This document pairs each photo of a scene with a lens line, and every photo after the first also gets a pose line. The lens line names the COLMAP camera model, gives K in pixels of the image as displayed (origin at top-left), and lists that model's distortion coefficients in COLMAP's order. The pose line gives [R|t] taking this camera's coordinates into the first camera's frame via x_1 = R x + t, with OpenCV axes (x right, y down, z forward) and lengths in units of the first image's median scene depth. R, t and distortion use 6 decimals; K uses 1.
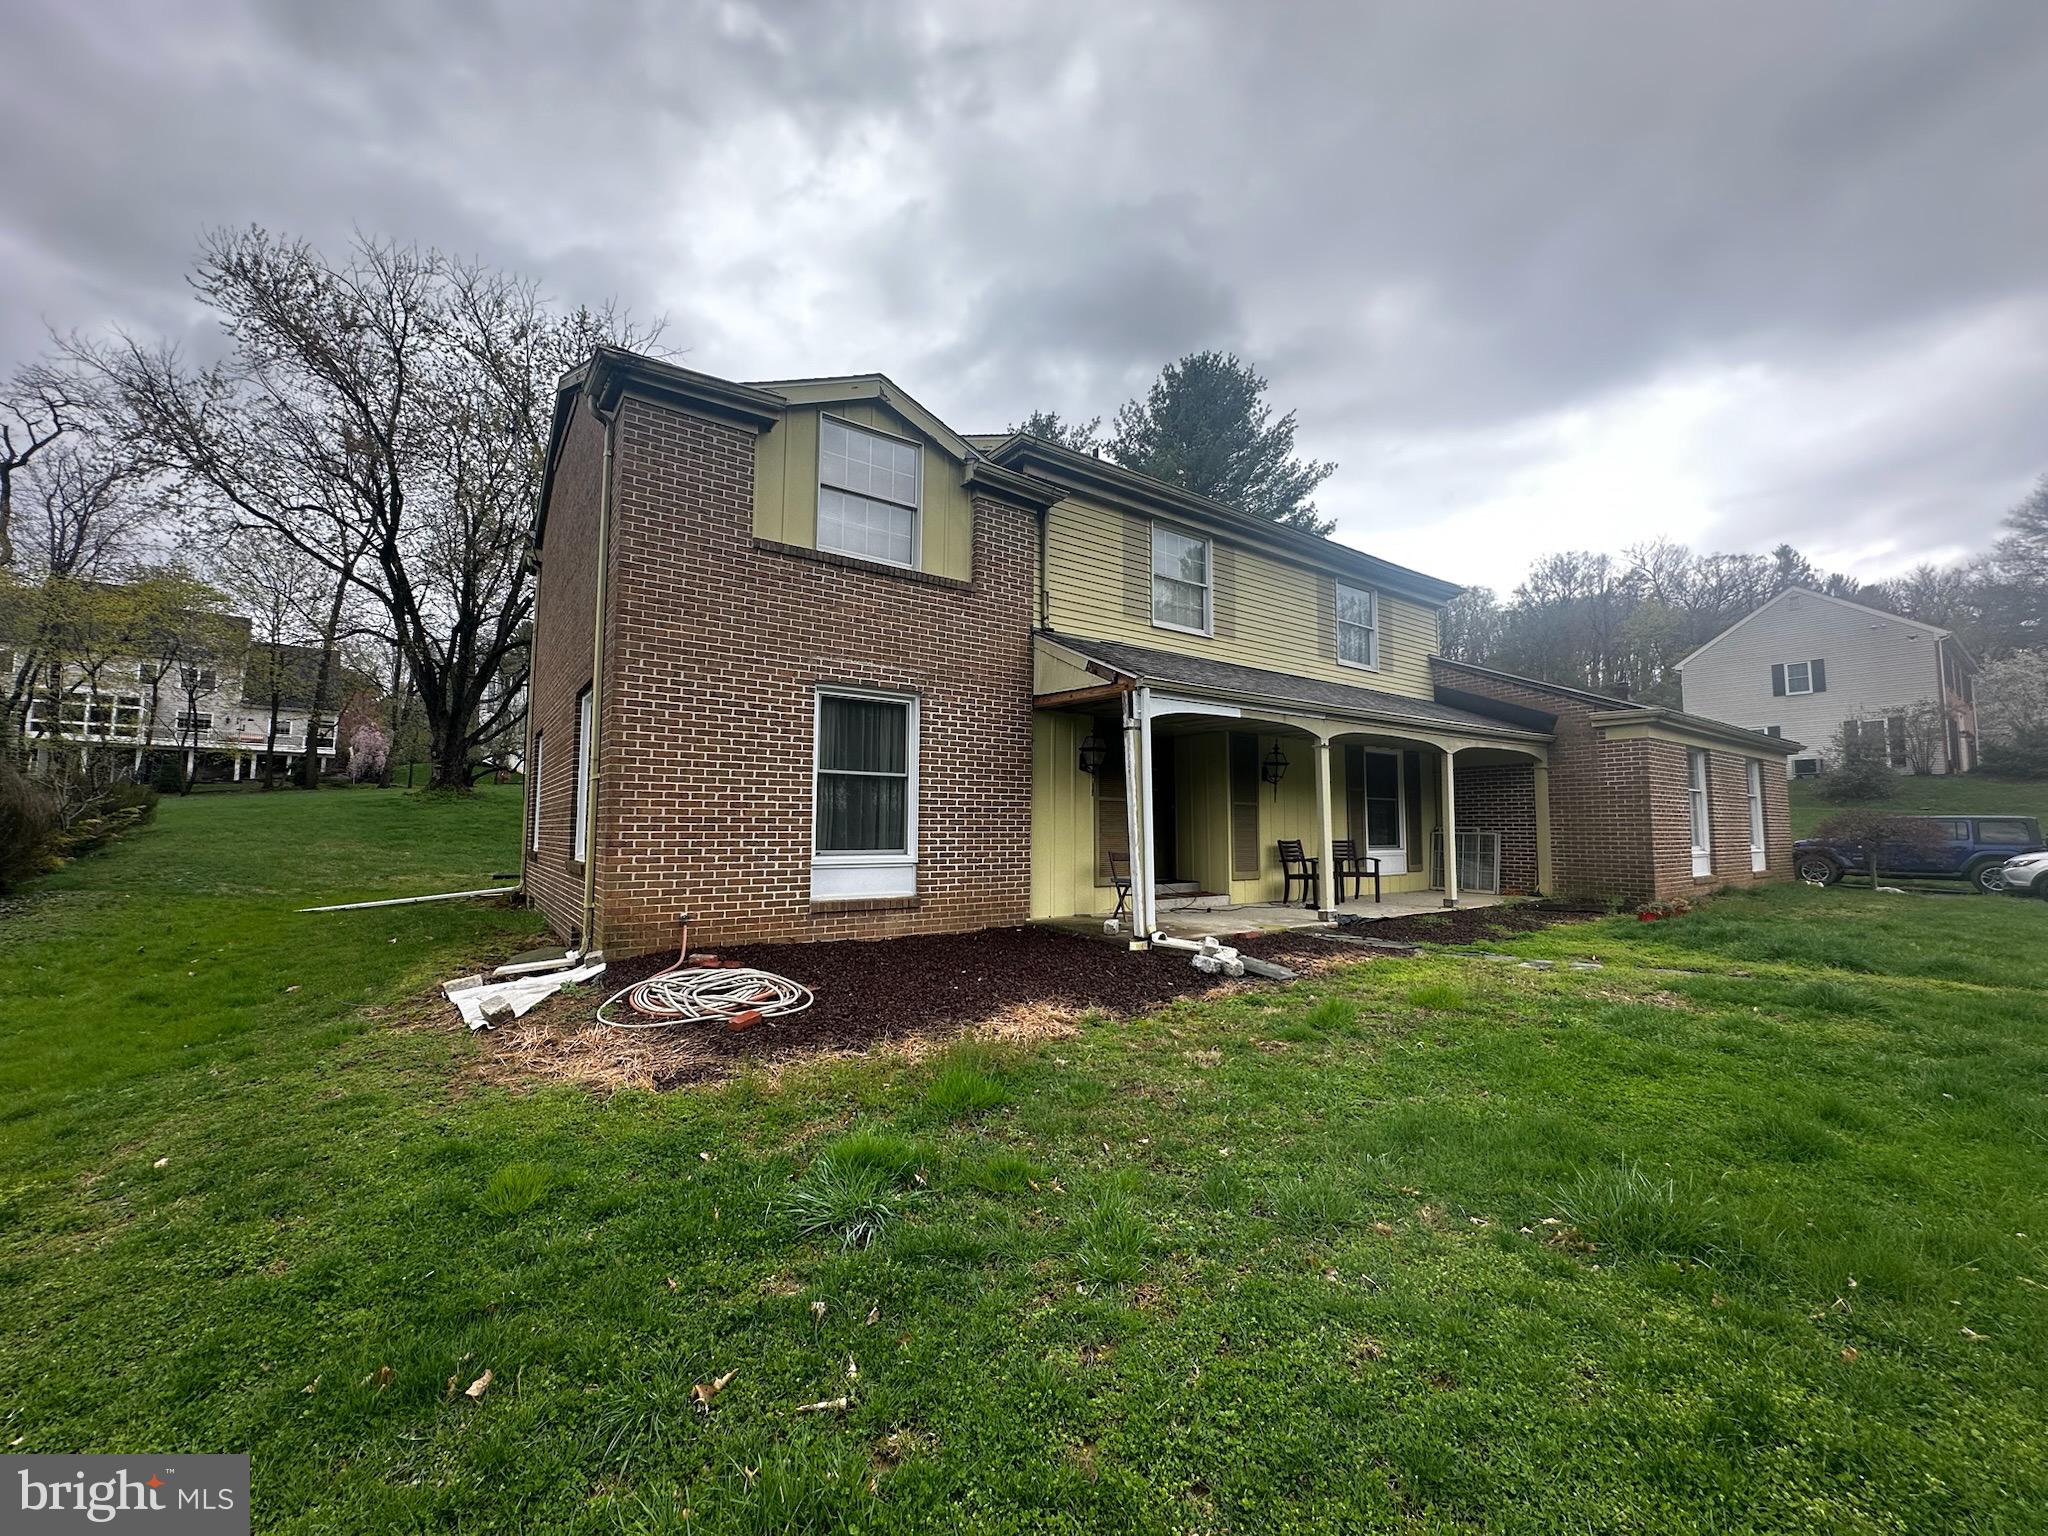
lens RADIAL K [[819.4, 0, 1026.4], [0, 819.4, 777.9], [0, 0, 1]] dist [0.000350, -0.000268]
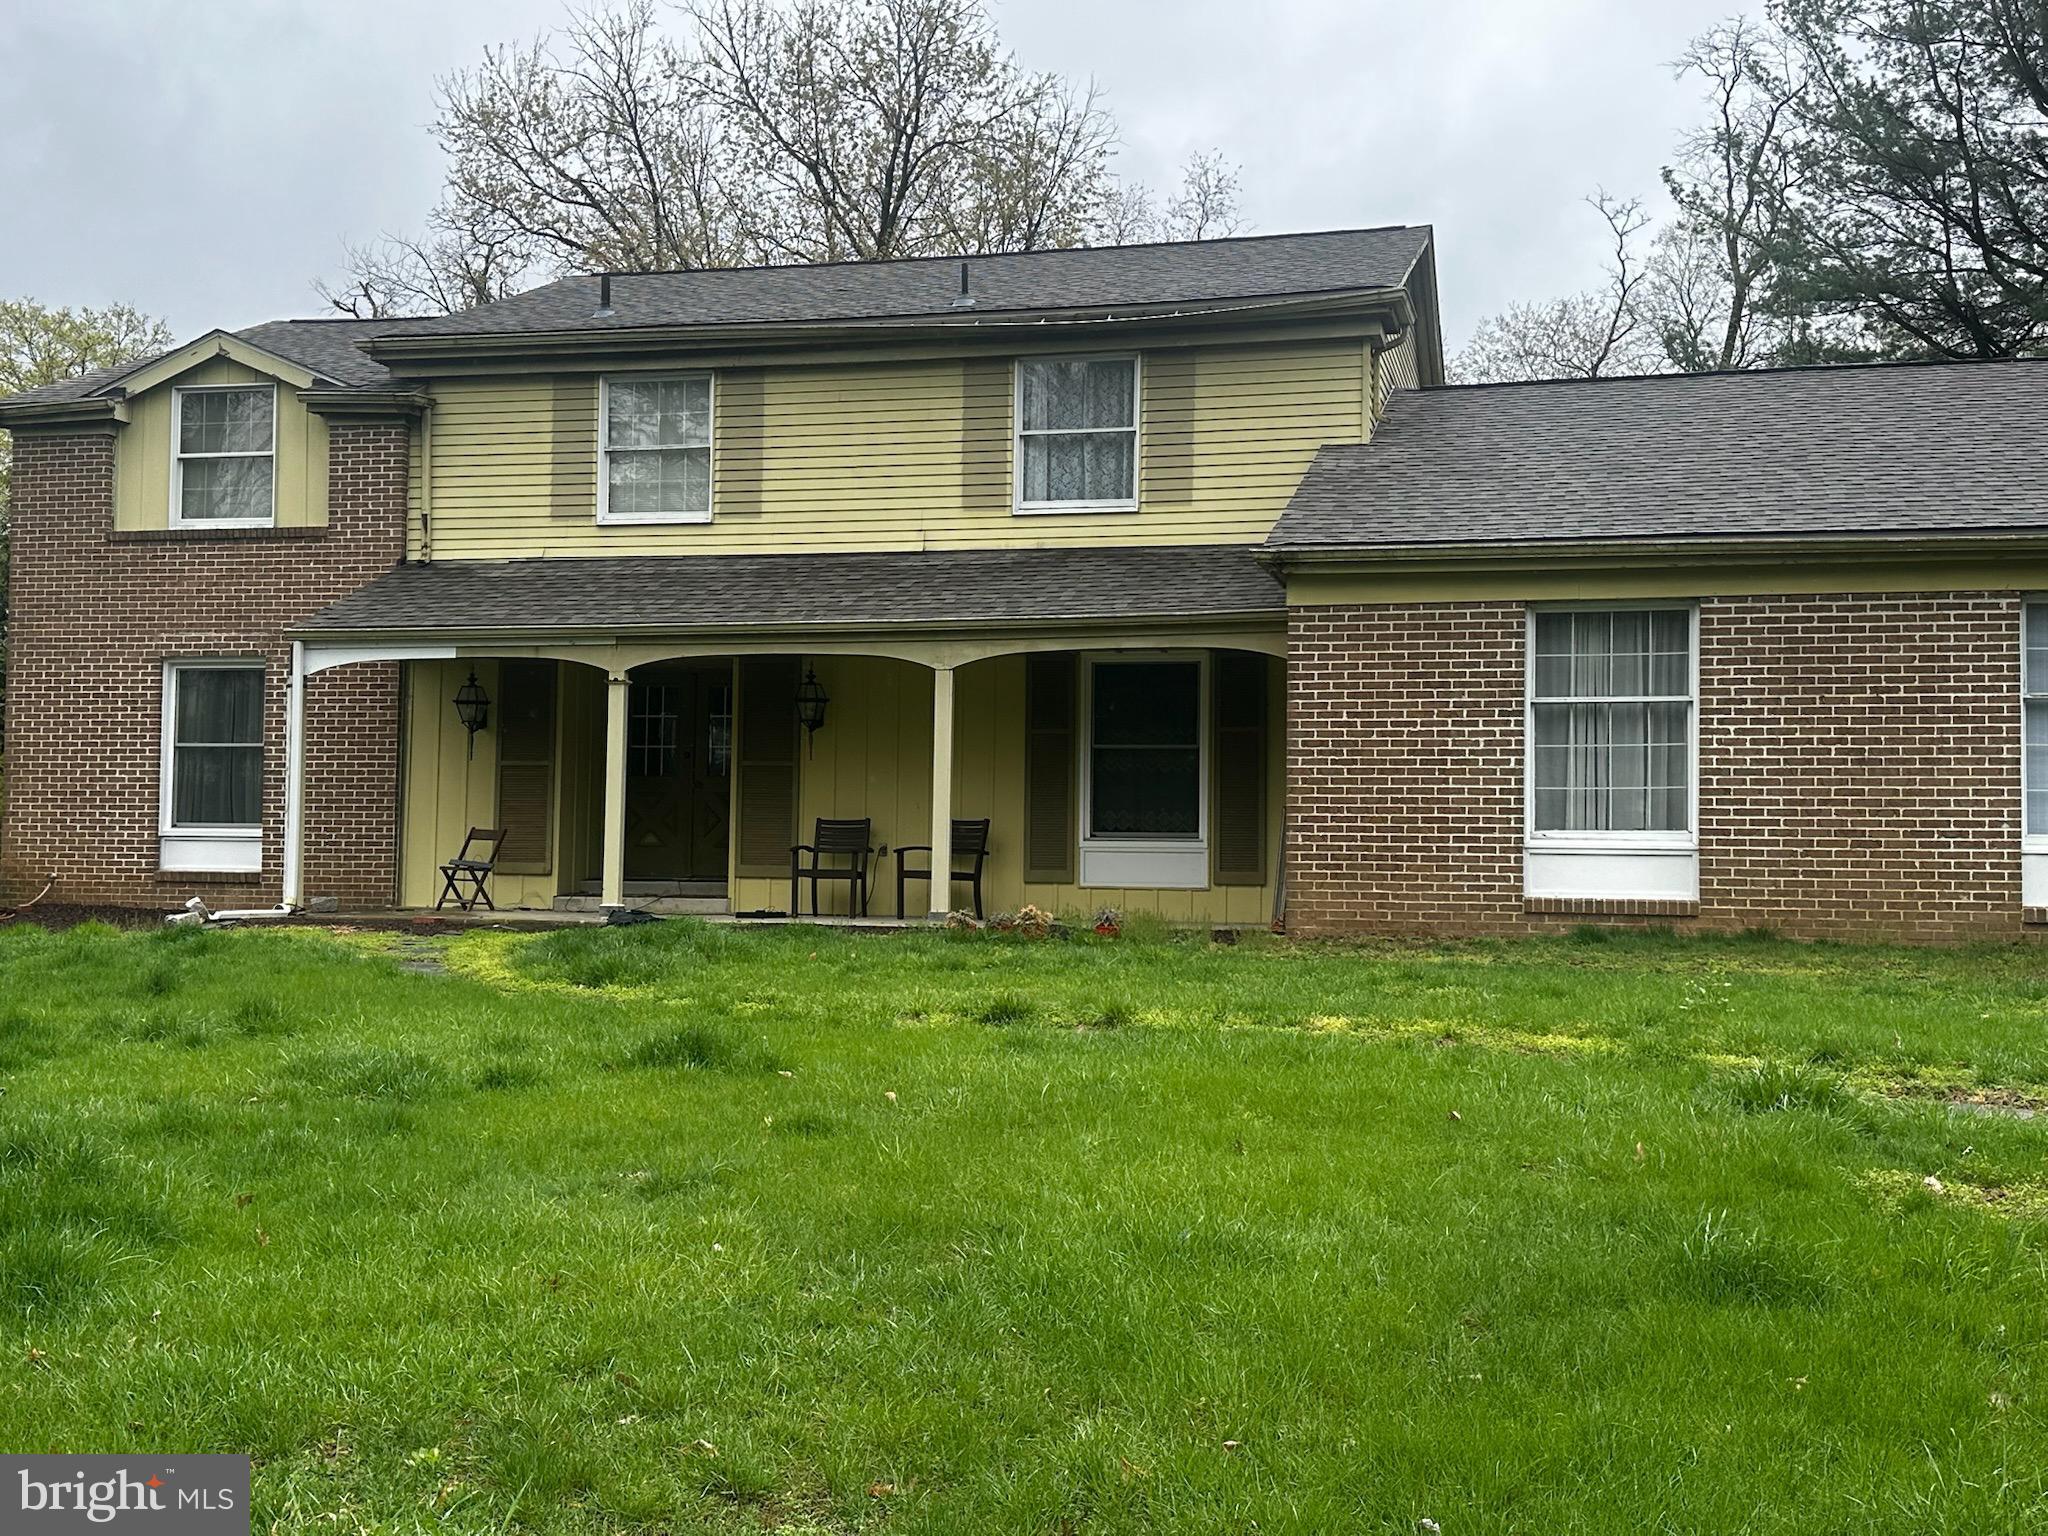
lens RADIAL K [[2214.2, 0, 1026.0], [0, 2214.2, 765.2], [0, 0, 1]] dist [0.020491, 0.000000]
pose [[0.665018, -0.027902, -0.746306, 2.449240], [0.039828, 0.999205, -0.001868, 0.062748], [0.745764, -0.028481, 0.665601, -0.051566]]
